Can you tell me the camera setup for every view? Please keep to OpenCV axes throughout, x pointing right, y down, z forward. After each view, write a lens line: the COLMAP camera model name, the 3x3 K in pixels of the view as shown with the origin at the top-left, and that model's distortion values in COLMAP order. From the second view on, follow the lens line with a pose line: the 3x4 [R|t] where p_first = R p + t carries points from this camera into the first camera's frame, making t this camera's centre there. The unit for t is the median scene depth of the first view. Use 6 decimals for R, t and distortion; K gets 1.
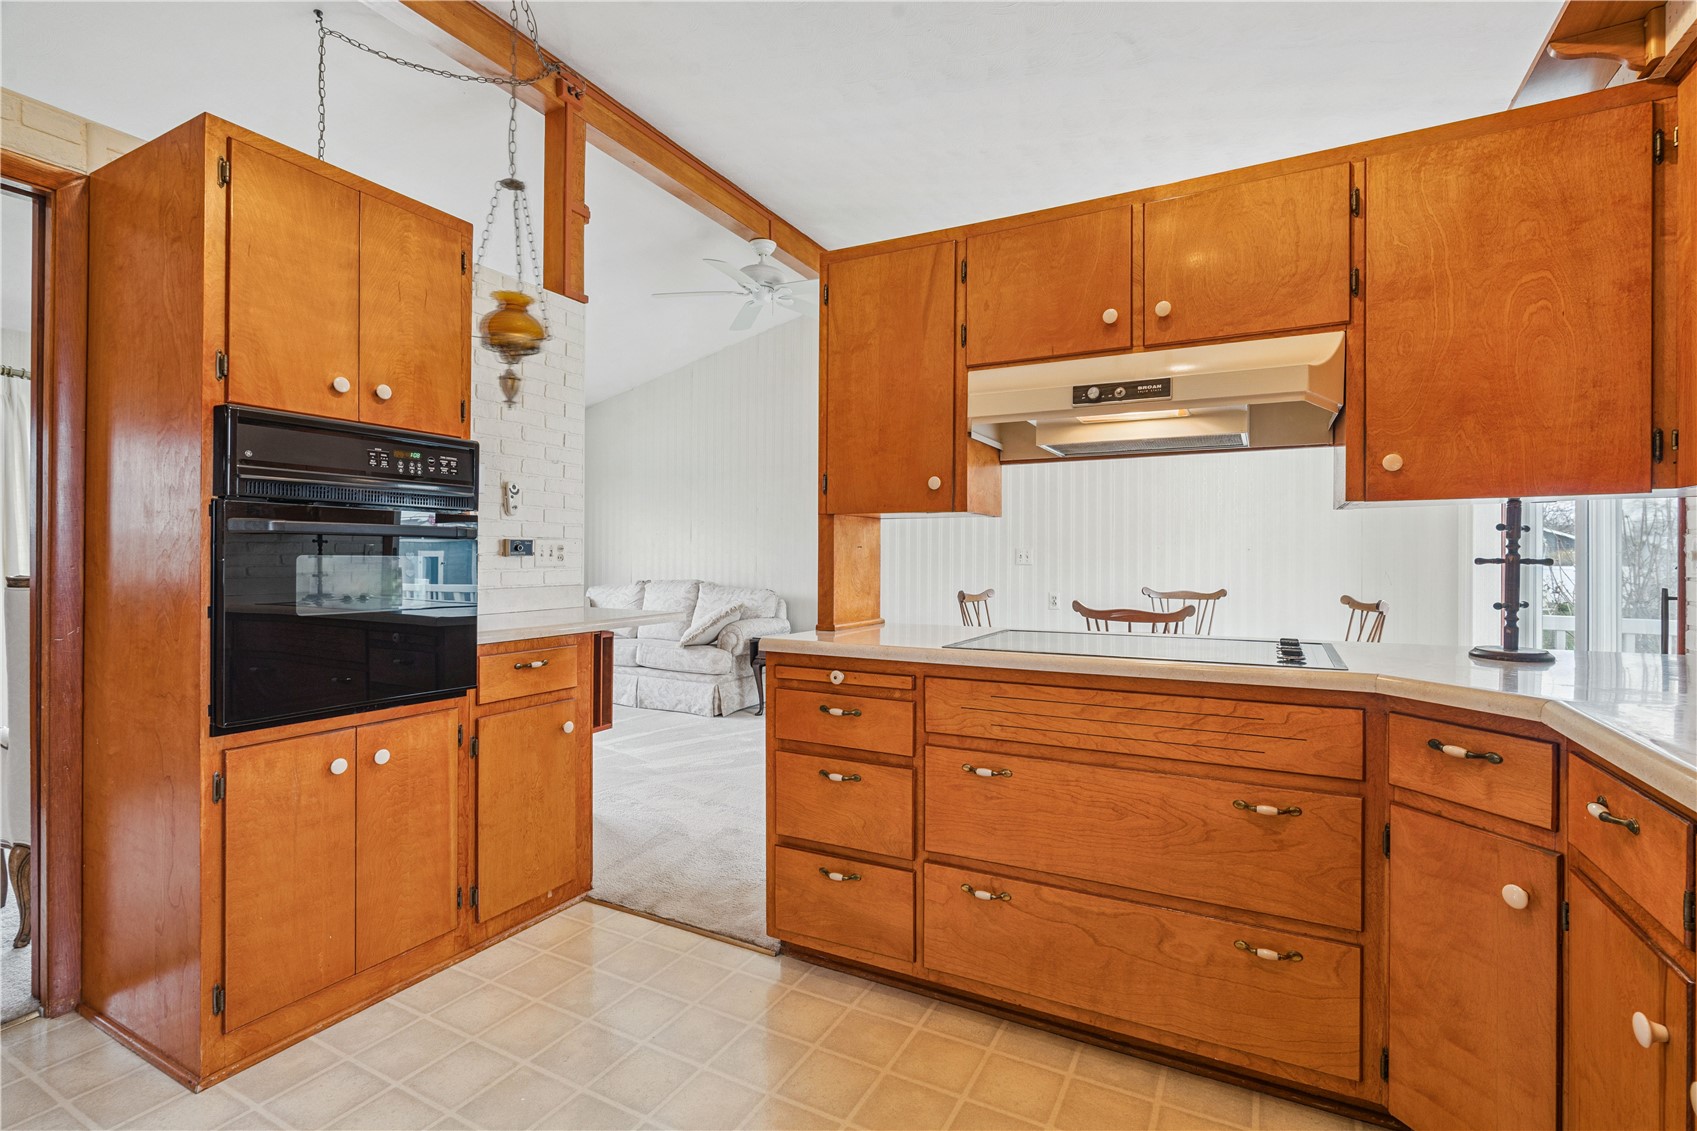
lens RADIAL K [[774.4, 0, 846.0], [0, 774.4, 554.4], [0, 0, 1]] dist [-0.006851, 0.001278]
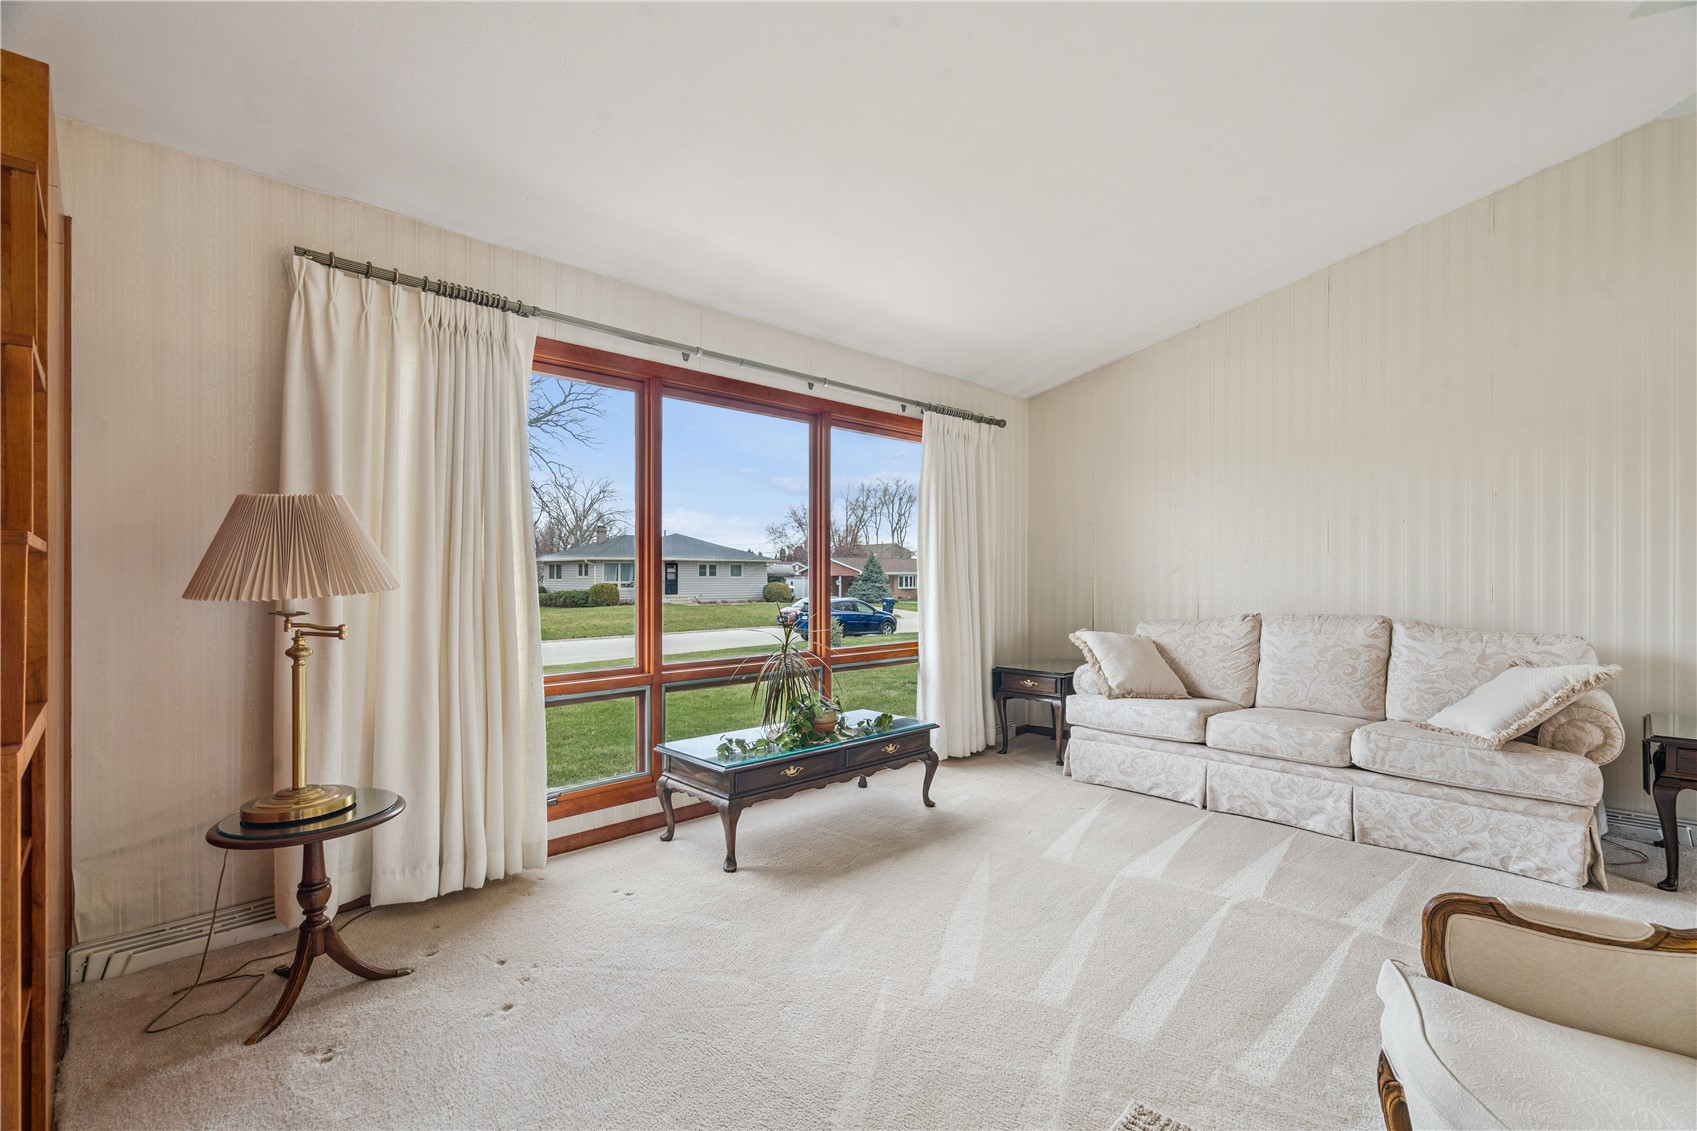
lens RADIAL K [[774.4, 0, 851.8], [0, 774.4, 563.4], [0, 0, 1]] dist [-0.006851, 0.001278]
pose [[0.948677, -0.009663, -0.316099, -0.448690], [0.005647, 0.999891, -0.013620, -0.000985], [0.316196, 0.011136, 0.948628, 0.350028]]
